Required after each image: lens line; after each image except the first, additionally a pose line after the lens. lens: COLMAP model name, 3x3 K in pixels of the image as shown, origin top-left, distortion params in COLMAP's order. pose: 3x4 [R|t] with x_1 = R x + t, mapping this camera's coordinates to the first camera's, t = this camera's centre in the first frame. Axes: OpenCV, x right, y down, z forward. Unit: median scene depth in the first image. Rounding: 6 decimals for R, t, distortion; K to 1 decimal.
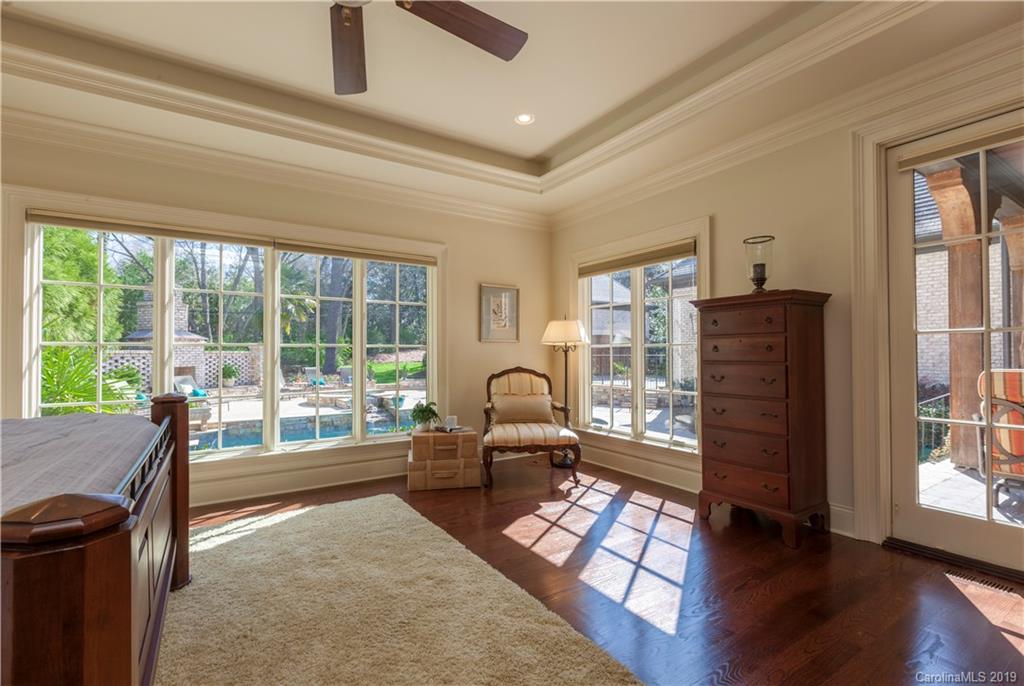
lens RADIAL K [[460.5, 0, 496.9], [0, 460.5, 348.6], [0, 0, 1]] dist [-0.001427, -0.000069]
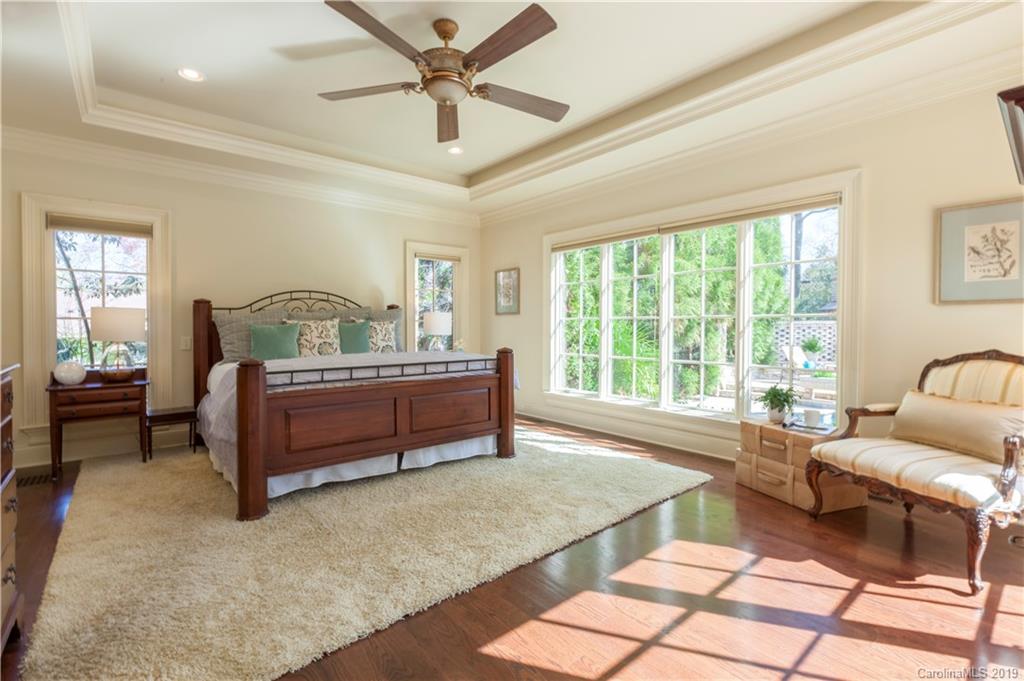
lens RADIAL K [[454.8, 0, 511.3], [0, 454.8, 332.1], [0, 0, 1]] dist [0.000953, 0.000170]
pose [[0.137044, 0.017156, -0.990416, 0.590773], [0.012541, 0.999740, 0.019053, 0.002449], [0.990486, -0.015032, 0.136794, 0.454771]]
